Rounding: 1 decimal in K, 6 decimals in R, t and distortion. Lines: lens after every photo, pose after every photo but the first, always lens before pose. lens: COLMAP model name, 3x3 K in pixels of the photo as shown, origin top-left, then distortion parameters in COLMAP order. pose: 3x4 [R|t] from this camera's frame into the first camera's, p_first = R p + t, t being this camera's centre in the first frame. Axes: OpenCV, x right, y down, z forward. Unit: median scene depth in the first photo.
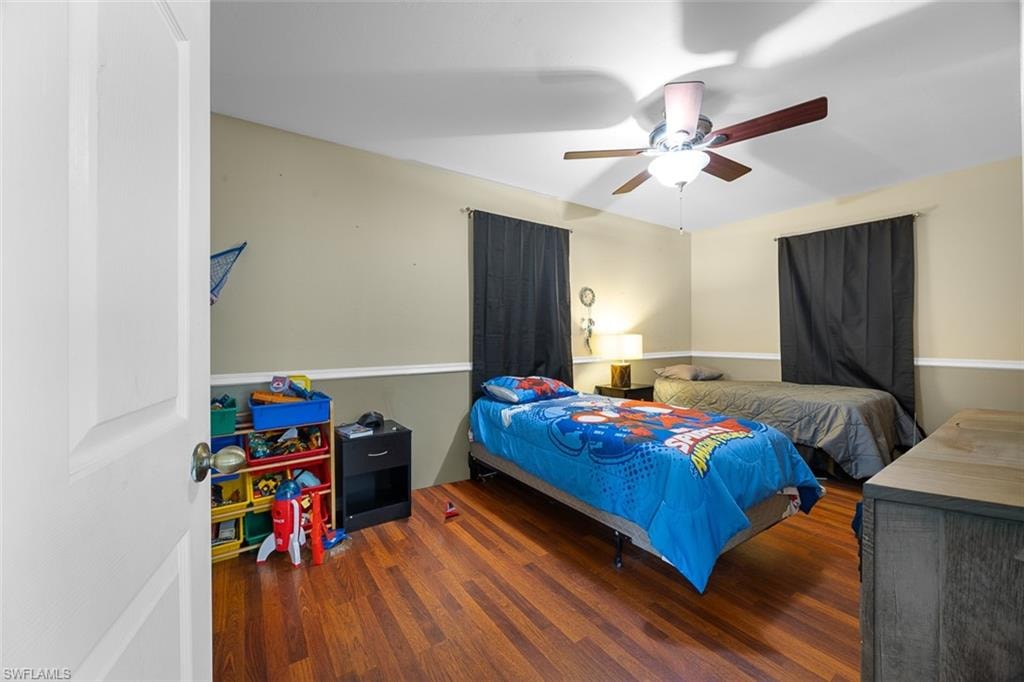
lens RADIAL K [[389.5, 0, 515.3], [0, 389.5, 343.7], [0, 0, 1]] dist [-0.001840, -0.000245]
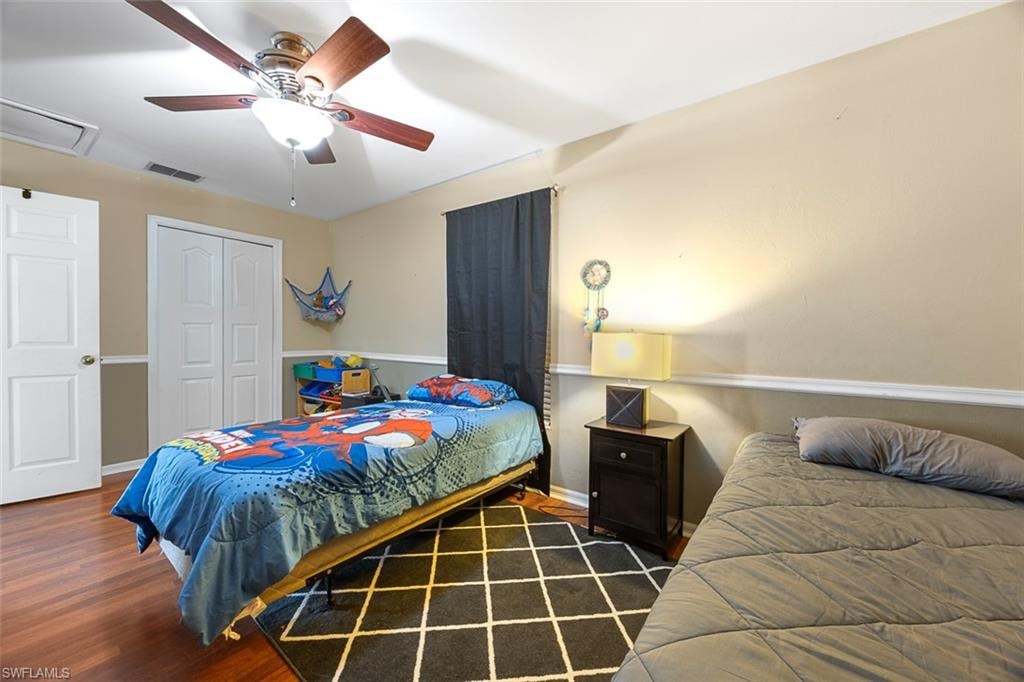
lens RADIAL K [[389.5, 0, 515.3], [0, 389.5, 343.7], [0, 0, 1]] dist [-0.001840, -0.000245]
pose [[0.315151, 0.038209, -0.948272, 0.763736], [-0.027166, 0.999143, 0.031231, -0.021871], [0.948653, 0.015918, 0.315919, 0.670607]]
